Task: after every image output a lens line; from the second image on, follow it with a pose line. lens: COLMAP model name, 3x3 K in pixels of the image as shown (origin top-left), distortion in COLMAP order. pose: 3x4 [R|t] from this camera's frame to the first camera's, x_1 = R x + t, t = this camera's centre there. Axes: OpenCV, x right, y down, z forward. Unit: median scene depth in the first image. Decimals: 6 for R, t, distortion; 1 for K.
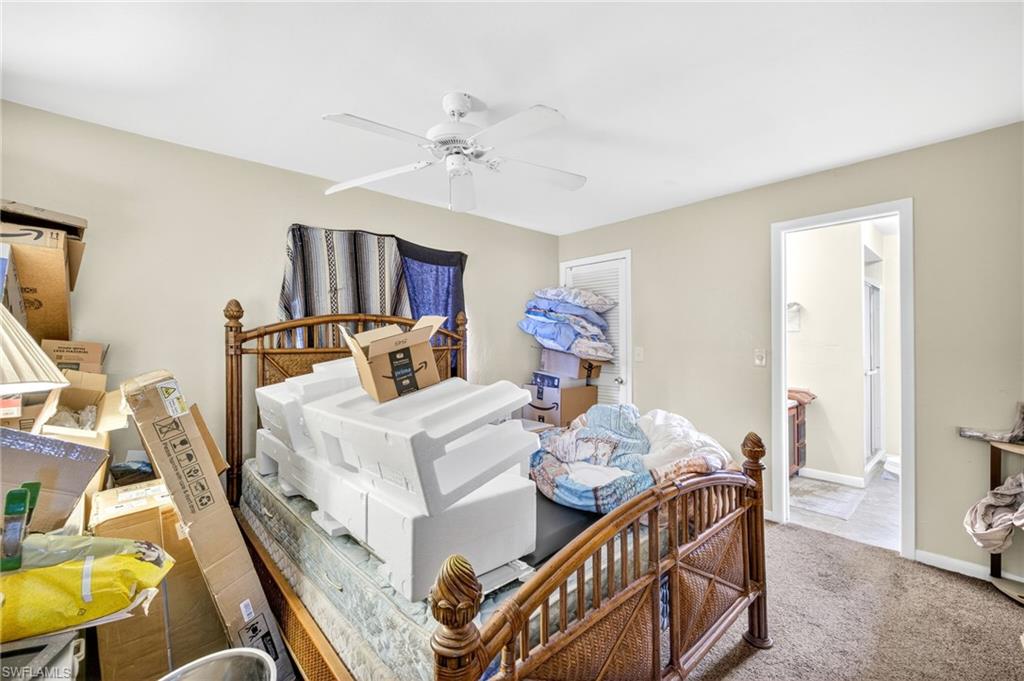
lens RADIAL K [[423.9, 0, 510.1], [0, 423.9, 340.2], [0, 0, 1]] dist [0.009732, -0.003363]
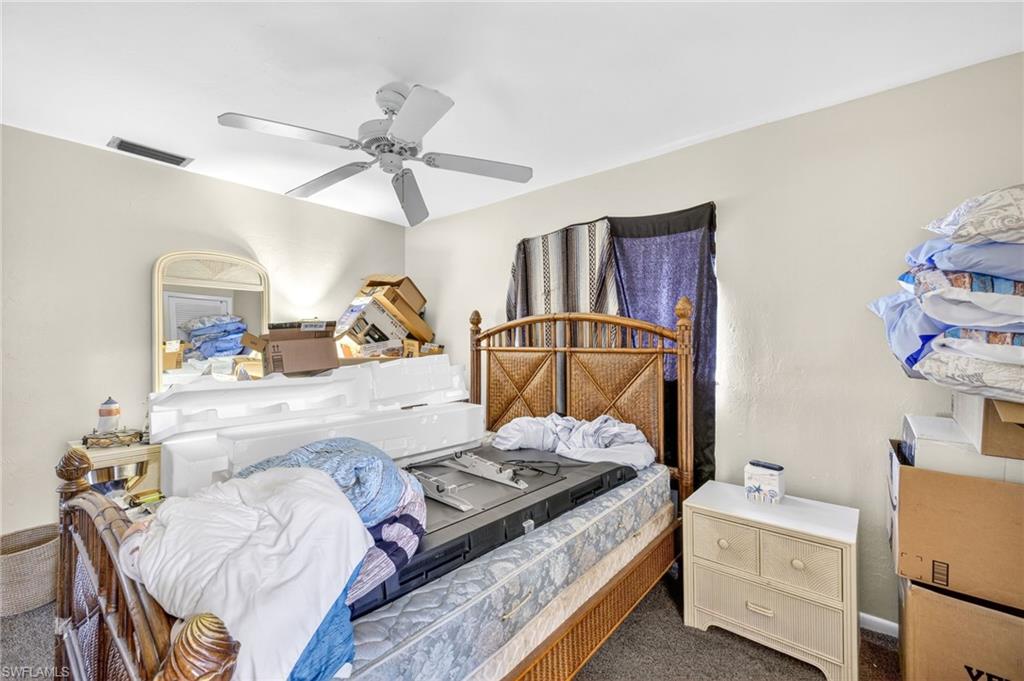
lens RADIAL K [[423.9, 0, 510.1], [0, 423.9, 340.2], [0, 0, 1]] dist [0.009732, -0.003363]
pose [[0.136741, 0.002397, -0.990604, 0.612512], [0.004529, 0.999985, 0.003045, -0.002701], [0.990596, -0.004903, 0.136728, 0.775530]]
